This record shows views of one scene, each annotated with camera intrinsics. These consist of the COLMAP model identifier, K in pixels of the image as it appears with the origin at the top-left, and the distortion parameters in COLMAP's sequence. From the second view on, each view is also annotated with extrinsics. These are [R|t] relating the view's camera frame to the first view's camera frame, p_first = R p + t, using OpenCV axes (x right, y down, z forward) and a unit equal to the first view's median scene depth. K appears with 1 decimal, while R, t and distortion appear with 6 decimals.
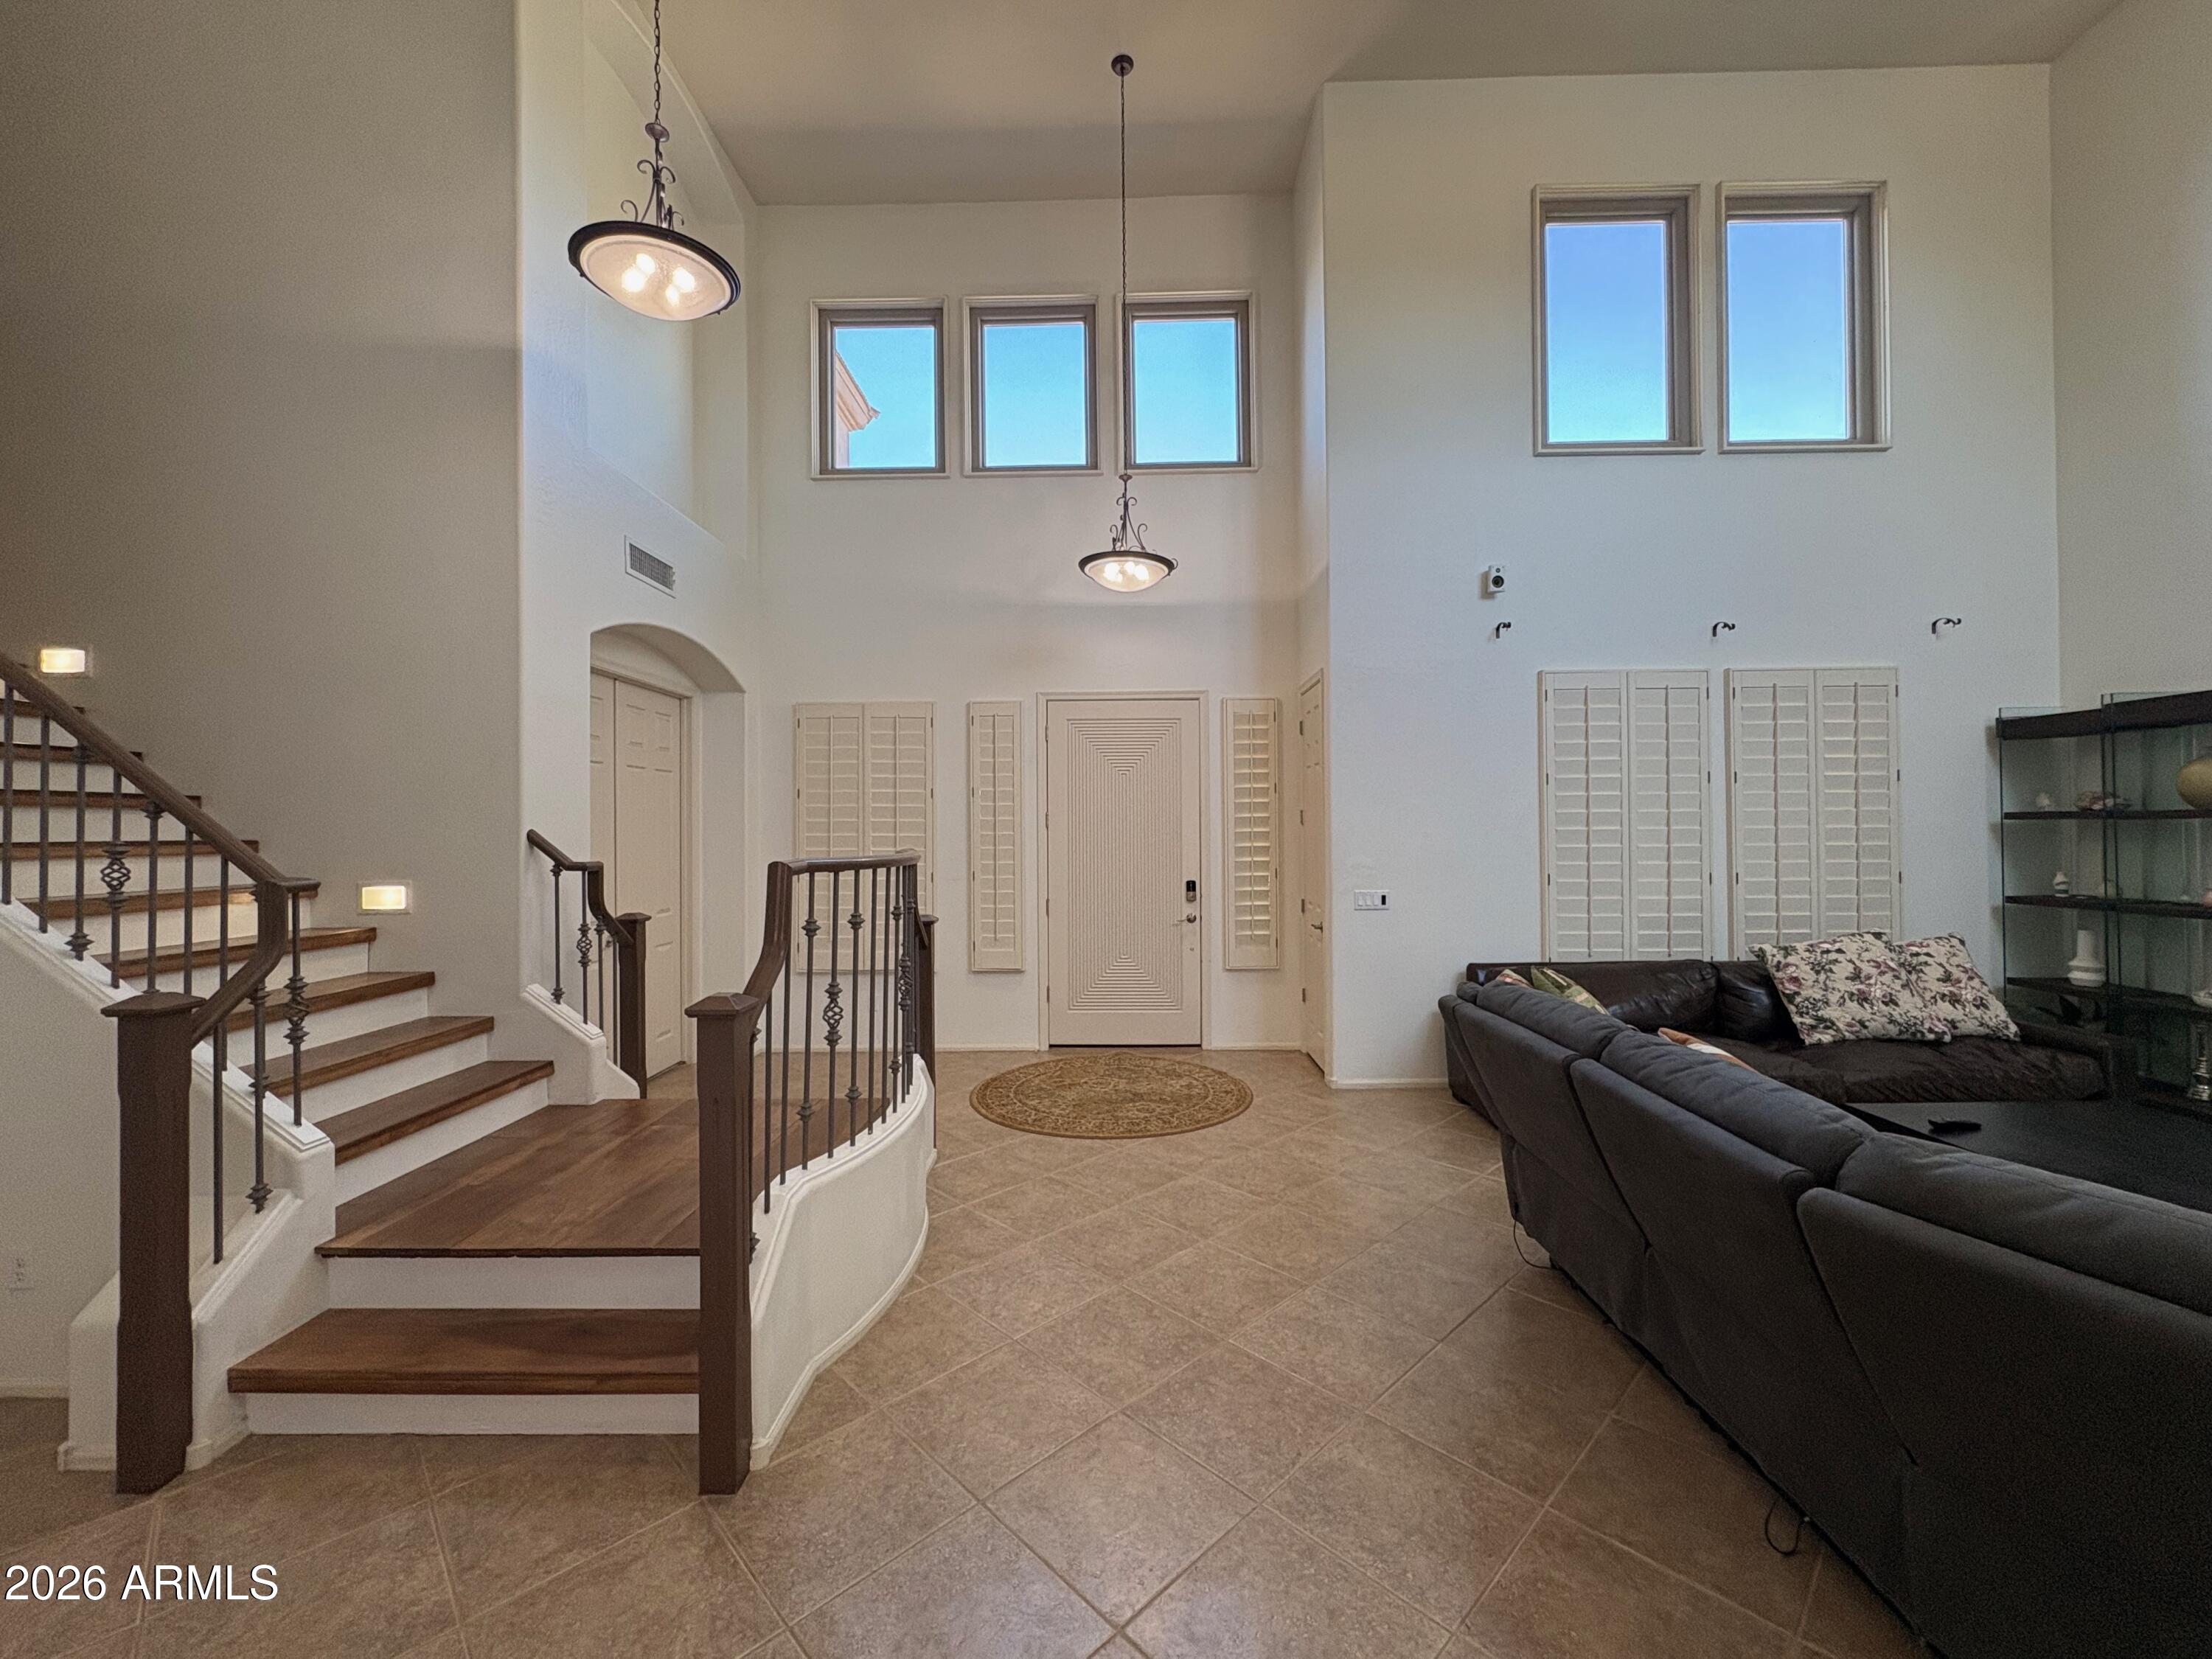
lens RADIAL K [[879.8, 0, 1106.1], [0, 879.8, 827.4], [0, 0, 1]] dist [0.003289, -0.000918]
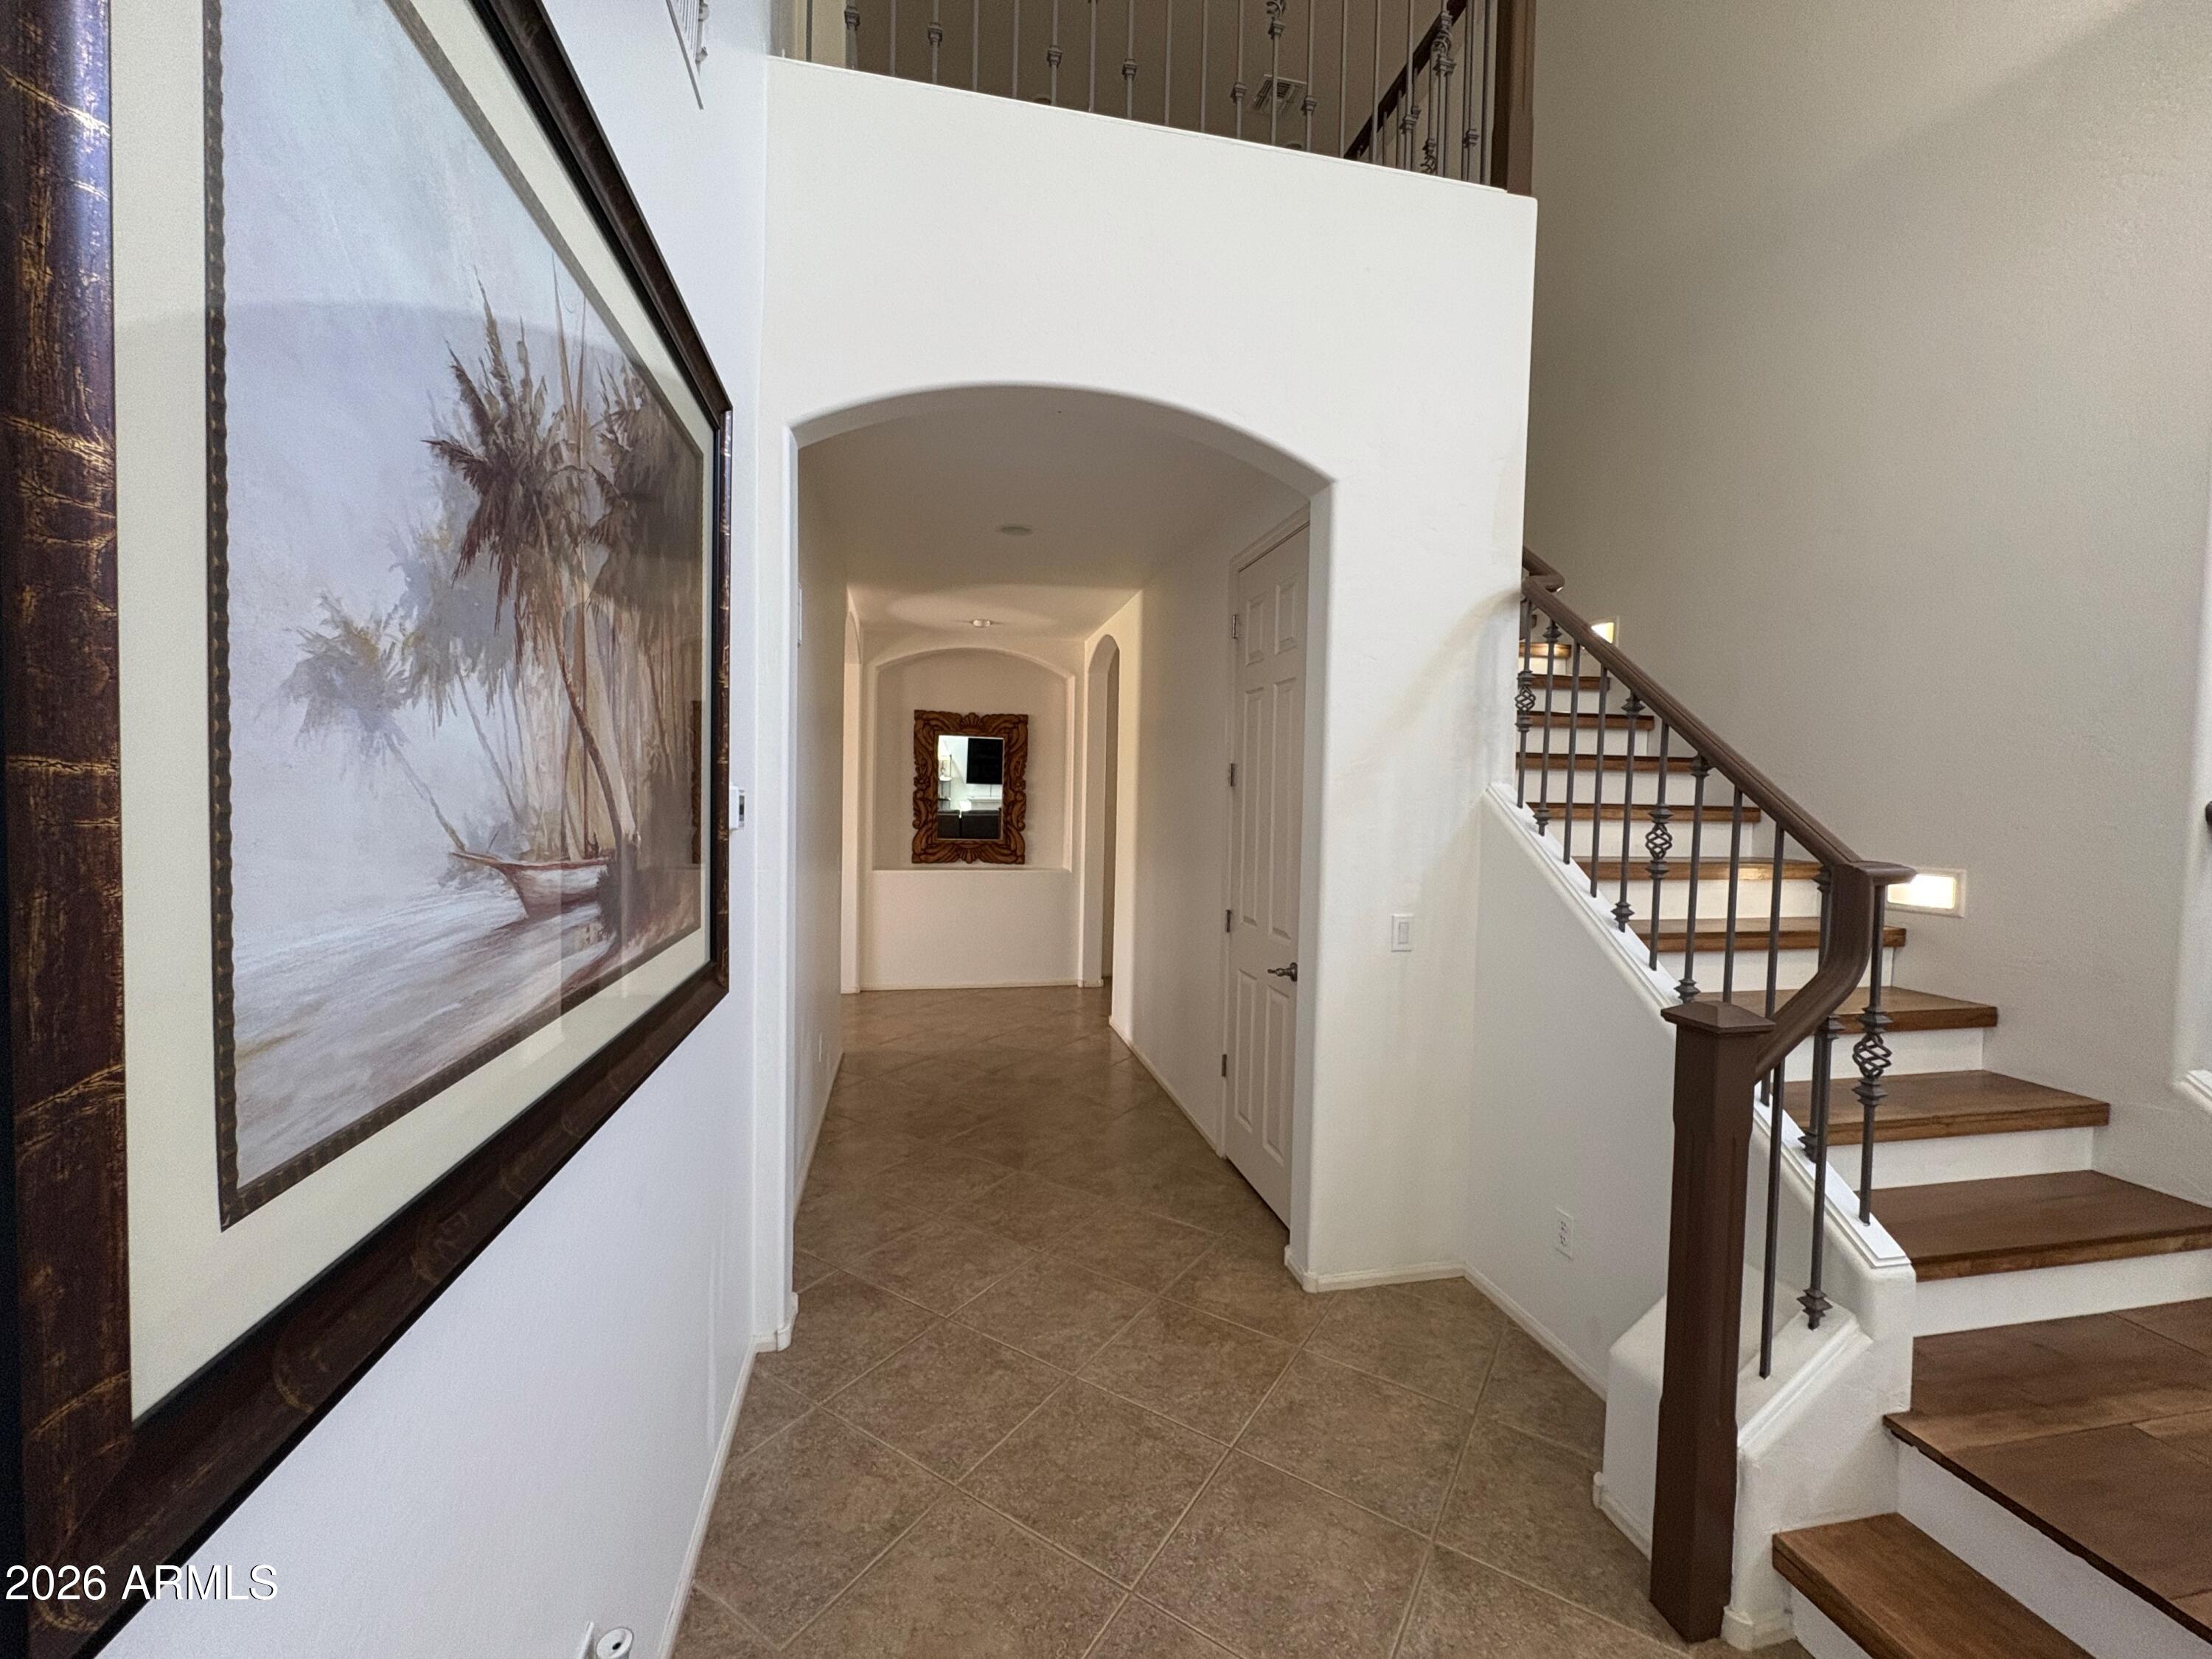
lens RADIAL K [[879.8, 0, 1103.9], [0, 879.8, 826.8], [0, 0, 1]] dist [0.003289, -0.000918]
pose [[0.219800, 0.049728, -0.974277, -0.385839], [-0.018692, 0.998731, 0.046759, 0.008544], [0.975366, 0.007934, 0.220451, 0.263337]]
